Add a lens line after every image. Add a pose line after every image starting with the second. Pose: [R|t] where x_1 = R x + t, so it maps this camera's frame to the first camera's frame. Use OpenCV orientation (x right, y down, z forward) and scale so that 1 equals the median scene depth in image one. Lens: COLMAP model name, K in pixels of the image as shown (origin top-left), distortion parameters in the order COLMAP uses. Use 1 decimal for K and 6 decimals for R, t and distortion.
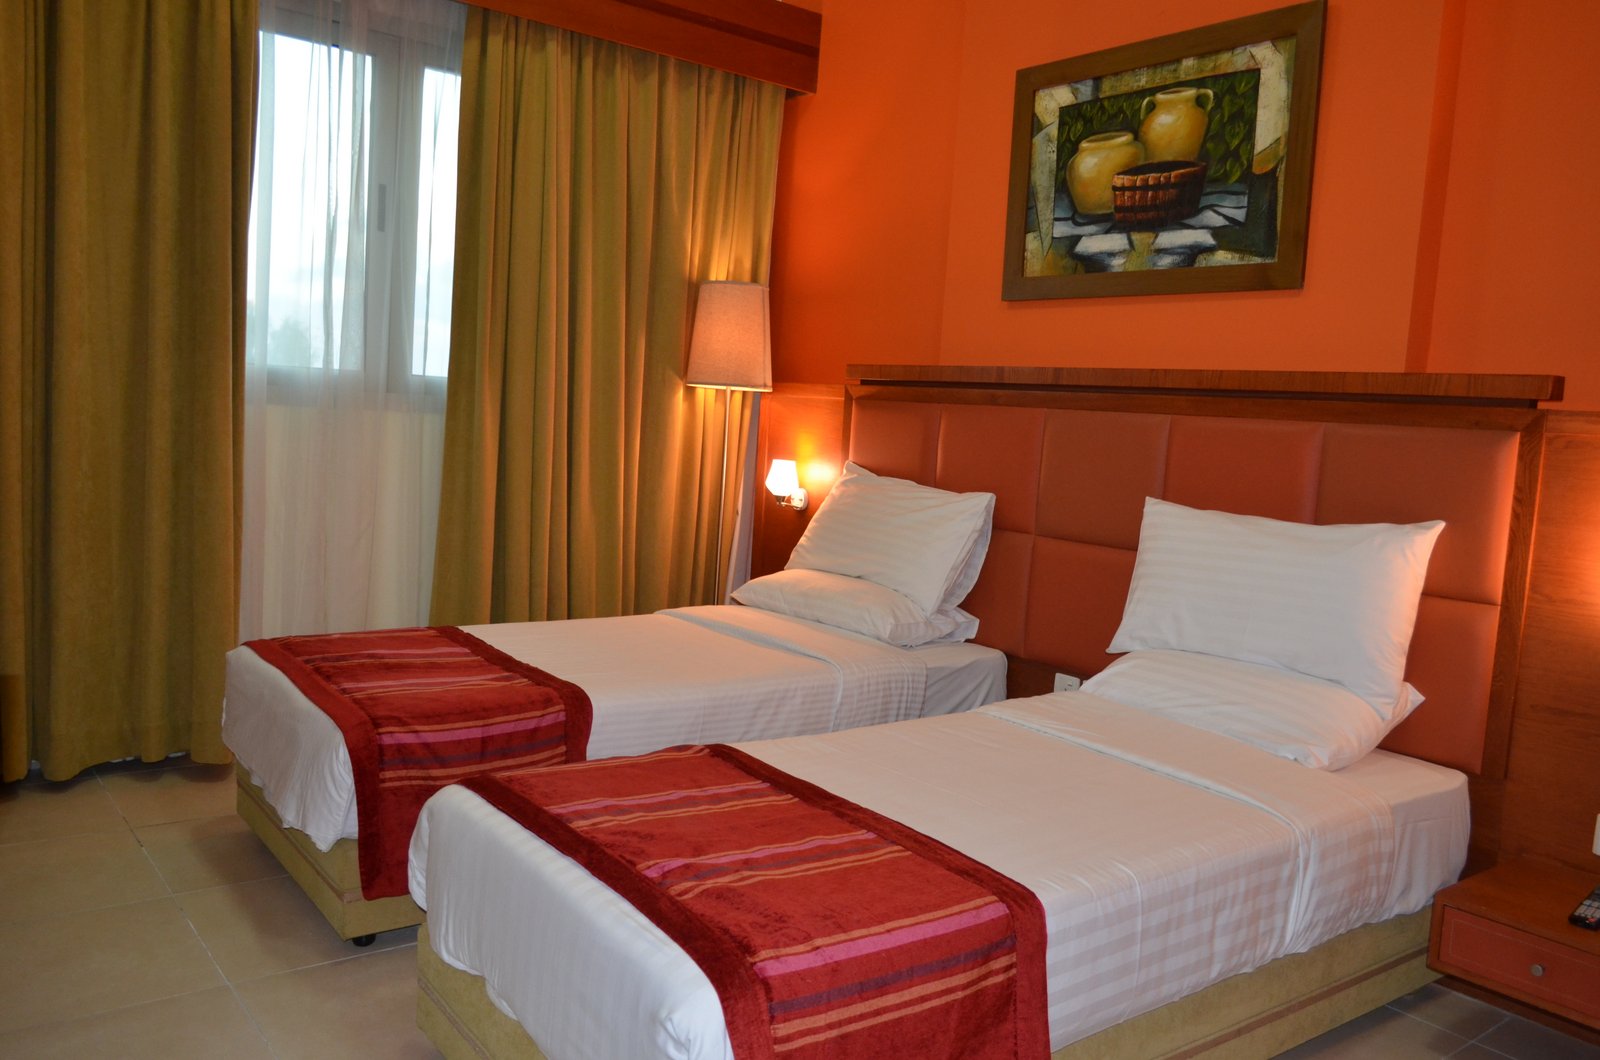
lens RADIAL K [[1243.3, 0, 800.0], [0, 1243.3, 530.0], [0, 0, 1]] dist [-0.010110, 0.006051]
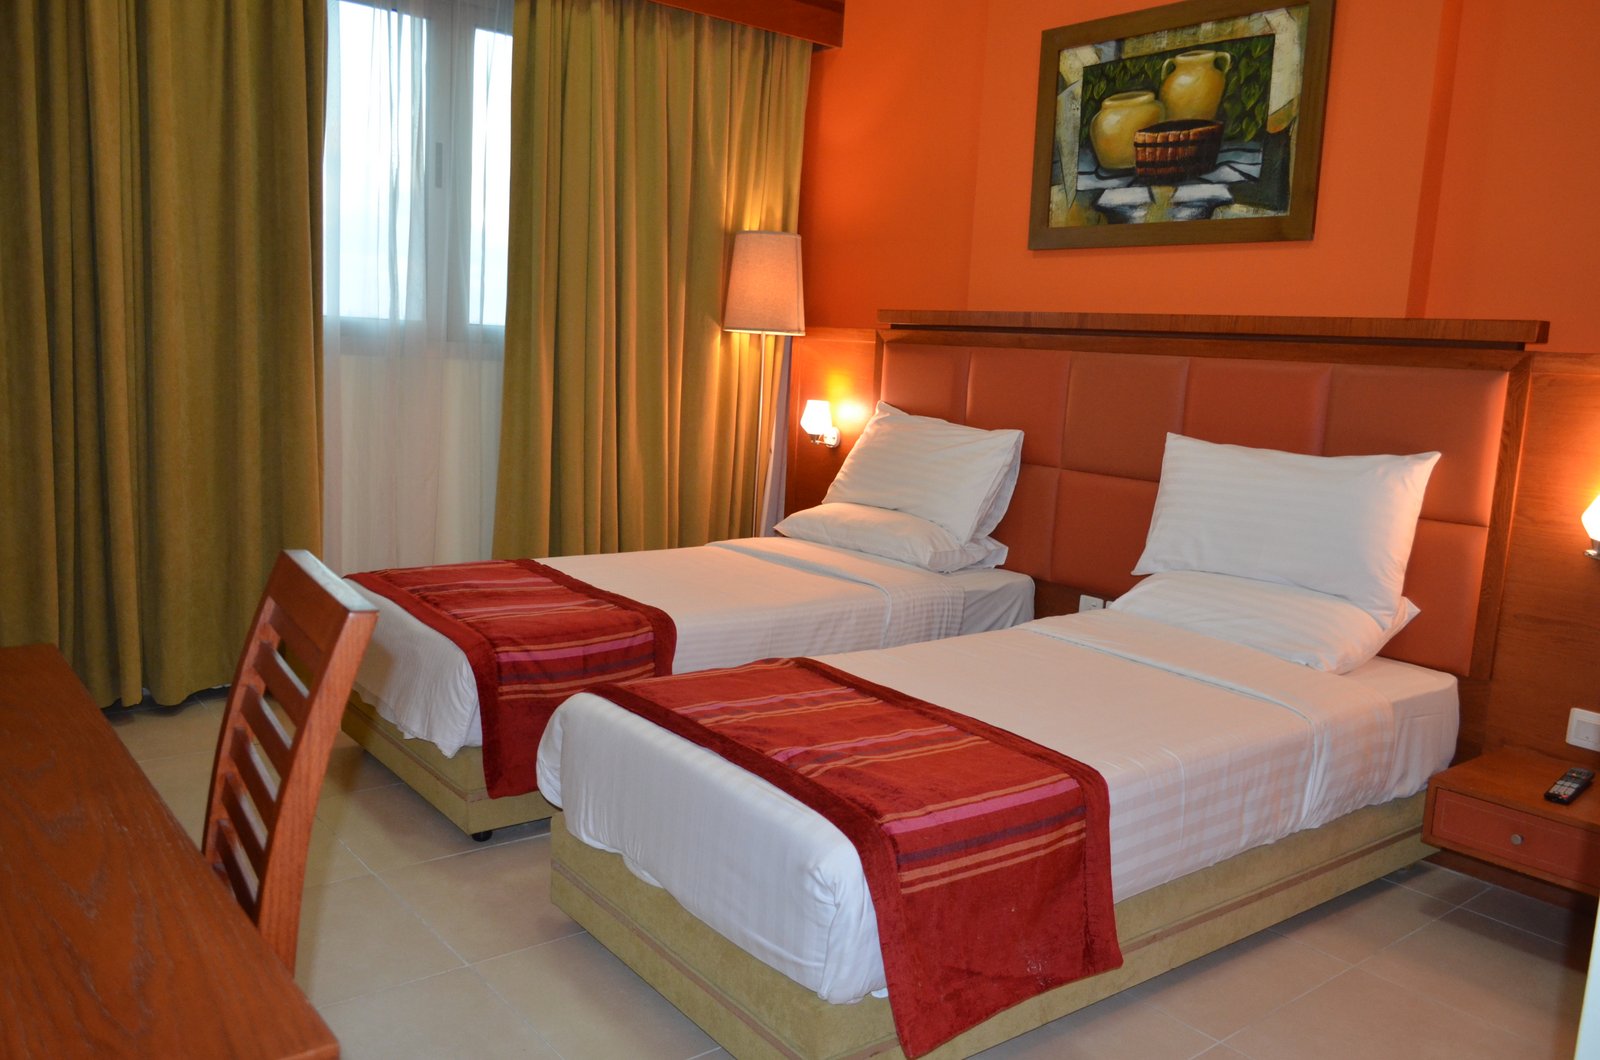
lens RADIAL K [[1243.3, 0, 800.0], [0, 1243.3, 530.0], [0, 0, 1]] dist [-0.010110, 0.006051]
pose [[0.999850, -0.012163, 0.012353, -0.059855], [0.011508, 0.998595, 0.051717, -0.001329], [-0.012965, -0.051567, 0.998585, -0.093309]]
